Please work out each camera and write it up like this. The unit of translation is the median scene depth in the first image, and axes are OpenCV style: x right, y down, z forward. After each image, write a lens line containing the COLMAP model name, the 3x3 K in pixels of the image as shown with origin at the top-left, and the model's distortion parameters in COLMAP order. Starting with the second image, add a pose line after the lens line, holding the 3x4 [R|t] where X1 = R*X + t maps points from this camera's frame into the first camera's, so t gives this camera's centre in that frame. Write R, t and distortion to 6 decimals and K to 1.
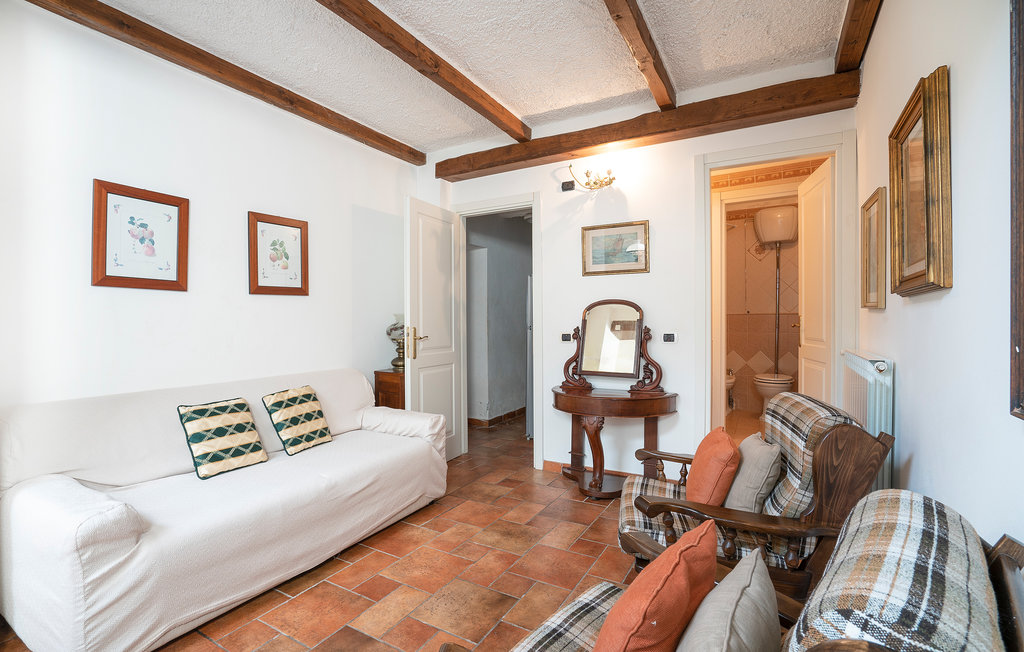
lens RADIAL K [[479.9, 0, 510.9], [0, 479.9, 322.8], [0, 0, 1]] dist [-0.014360, 0.007903]
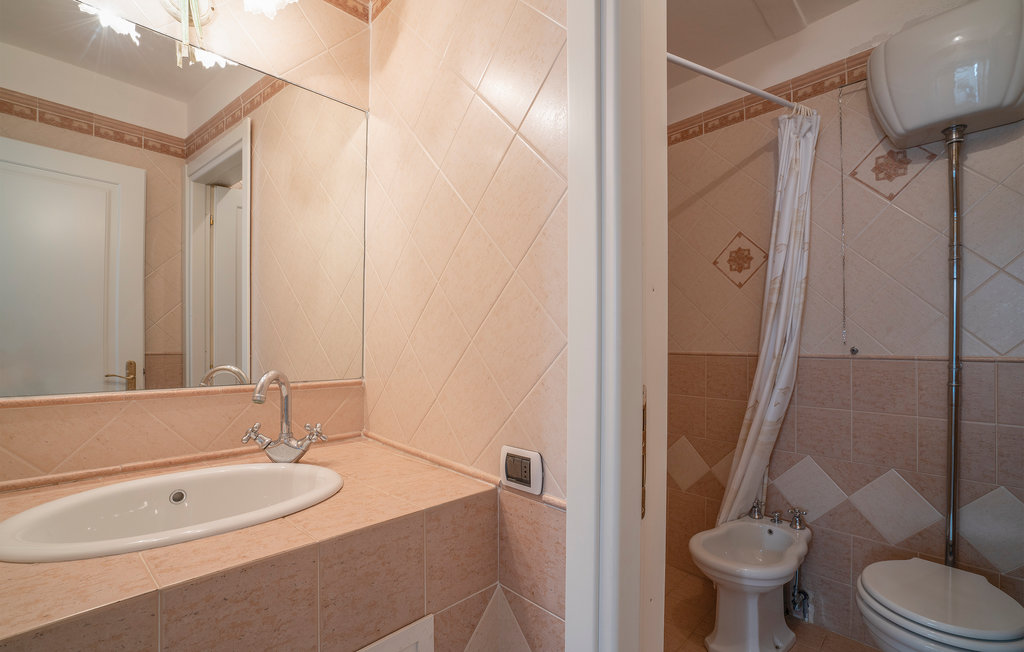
lens RADIAL K [[479.9, 0, 511.3], [0, 479.9, 331.7], [0, 0, 1]] dist [-0.014360, 0.007903]
pose [[0.972465, -0.001737, -0.233042, 0.344339], [-0.001288, 0.999917, -0.012830, -0.032636], [0.233045, 0.012777, 0.972382, 0.621559]]
